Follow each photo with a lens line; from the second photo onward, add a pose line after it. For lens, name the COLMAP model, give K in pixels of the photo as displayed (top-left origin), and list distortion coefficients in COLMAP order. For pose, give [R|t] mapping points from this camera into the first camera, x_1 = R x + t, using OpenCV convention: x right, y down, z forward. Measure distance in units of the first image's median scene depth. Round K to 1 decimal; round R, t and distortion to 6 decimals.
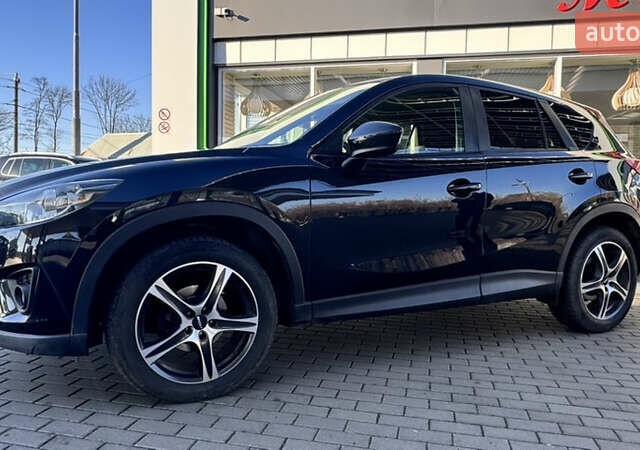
lens RADIAL K [[508.3, 0, 315.5], [0, 508.3, 224.2], [0, 0, 1]] dist [-0.010141, 0.015929]
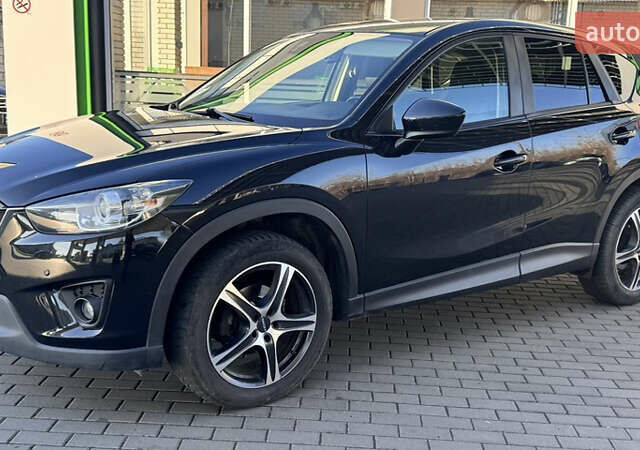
lens RADIAL K [[777.3, 0, 321.9], [0, 777.3, 222.9], [0, 0, 1]] dist [0.115031, 0.000000]
pose [[0.982098, -0.018453, 0.187464, -0.365137], [-0.008162, 0.990086, 0.140223, -0.186568], [-0.188193, -0.139243, 0.972211, -0.381603]]
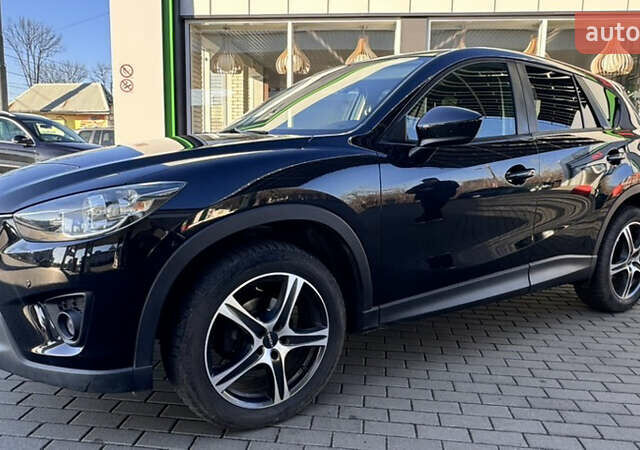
lens RADIAL K [[508.3, 0, 313.9], [0, 508.3, 223.3], [0, 0, 1]] dist [-0.010141, 0.015929]
pose [[0.993451, -0.016163, 0.113112, -0.233415], [0.005866, 0.995854, 0.090782, -0.083320], [-0.114110, -0.089524, 0.989426, 0.126331]]
